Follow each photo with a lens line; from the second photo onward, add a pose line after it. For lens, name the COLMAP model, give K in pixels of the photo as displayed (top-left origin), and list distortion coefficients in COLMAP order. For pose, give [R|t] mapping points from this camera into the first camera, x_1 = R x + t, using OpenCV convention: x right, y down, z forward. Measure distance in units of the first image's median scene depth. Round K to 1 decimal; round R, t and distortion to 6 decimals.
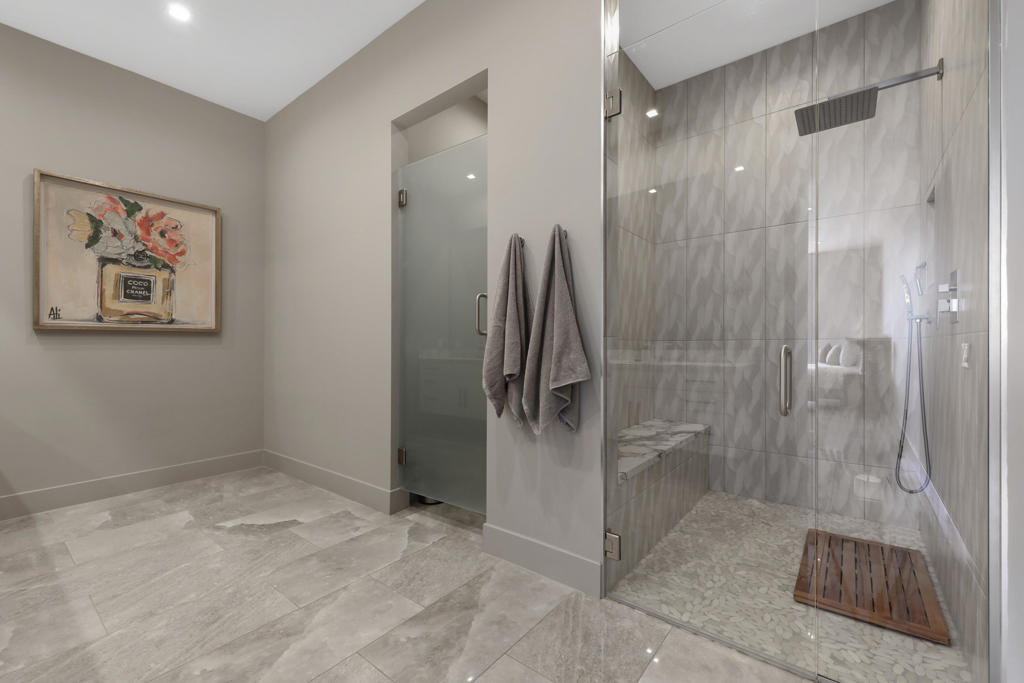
lens RADIAL K [[420.6, 0, 513.6], [0, 420.6, 333.2], [0, 0, 1]] dist [-0.000368, -0.000300]
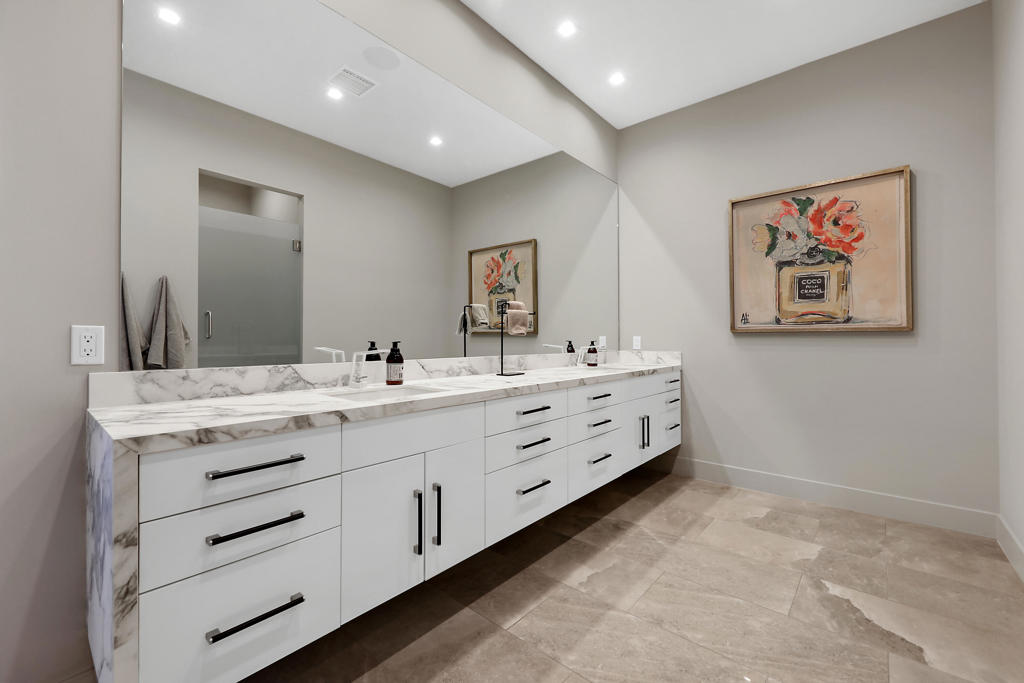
lens RADIAL K [[420.6, 0, 513.6], [0, 420.6, 333.2], [0, 0, 1]] dist [-0.000368, -0.000300]
pose [[-0.037516, -0.016306, -0.999163, 0.080215], [0.024045, 0.999563, -0.017216, -0.002575], [0.999007, -0.024671, -0.037107, 0.373864]]
